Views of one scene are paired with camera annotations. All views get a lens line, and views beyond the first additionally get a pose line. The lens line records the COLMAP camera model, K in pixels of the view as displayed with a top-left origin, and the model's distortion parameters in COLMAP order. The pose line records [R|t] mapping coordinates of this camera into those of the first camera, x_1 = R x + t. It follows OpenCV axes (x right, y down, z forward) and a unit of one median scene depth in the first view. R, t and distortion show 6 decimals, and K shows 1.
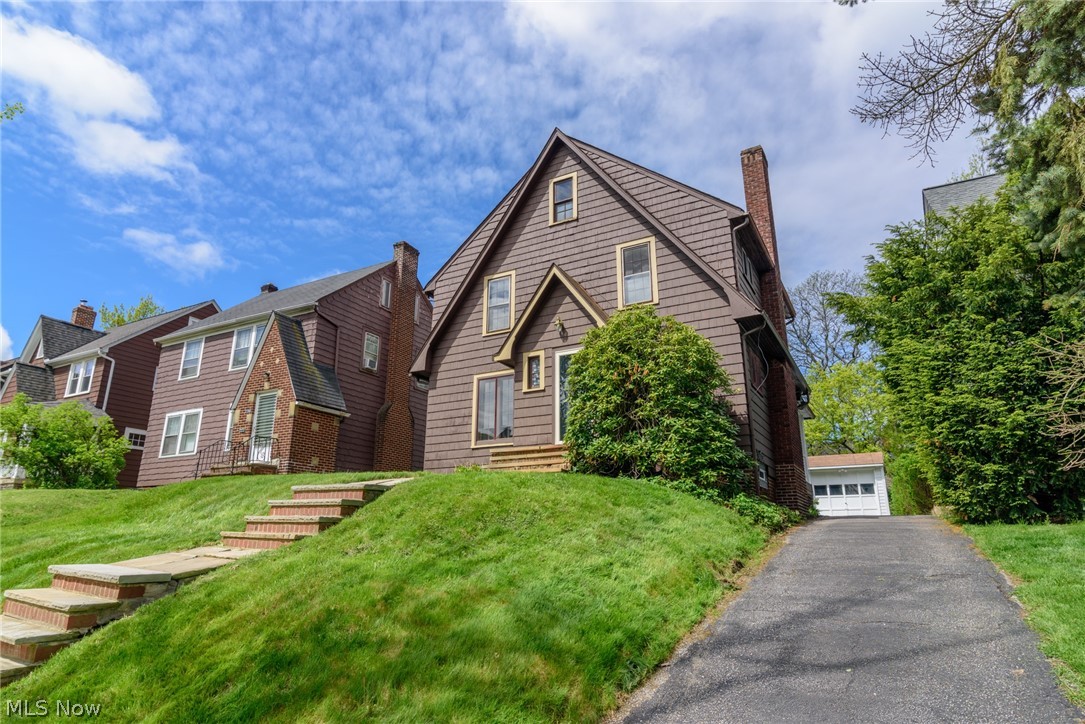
lens RADIAL K [[622.6, 0, 542.5], [0, 622.6, 362.0], [0, 0, 1]] dist [0.000043, -0.000003]
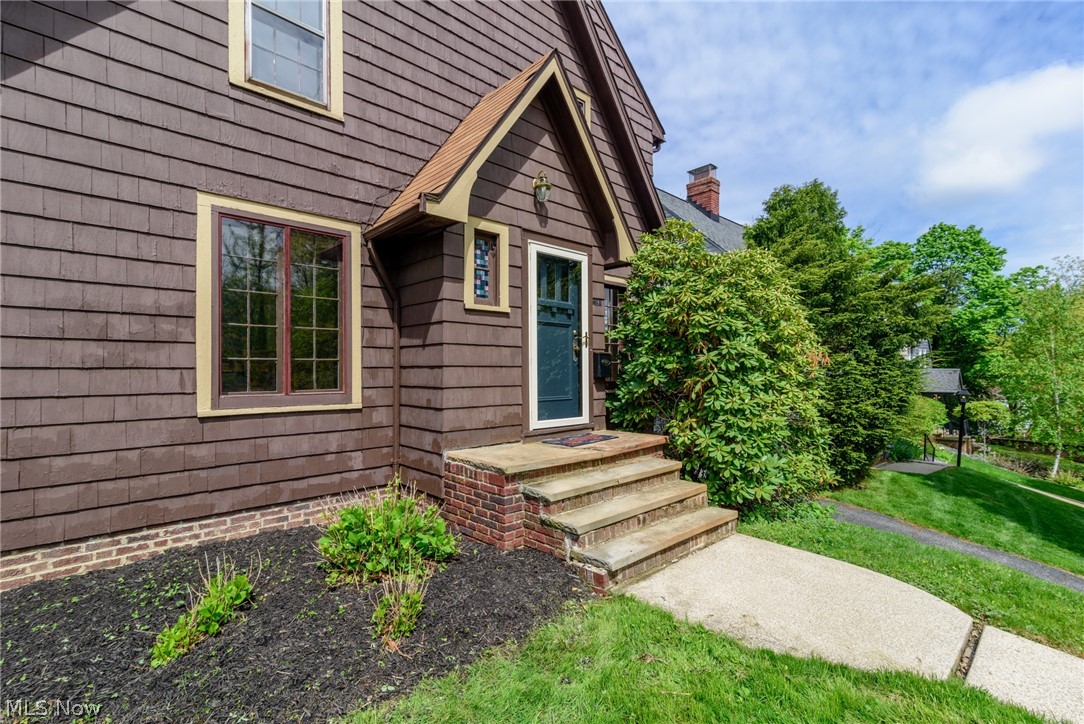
lens RADIAL K [[480.3, 0, 542.0], [0, 480.3, 362.0], [0, 0, 1]] dist [0.001520, 0.000091]
pose [[0.306096, 0.002141, 0.951998, -0.335584], [-0.271557, 0.958648, 0.085158, 0.041101], [-0.912449, -0.284588, 0.294019, 0.837621]]
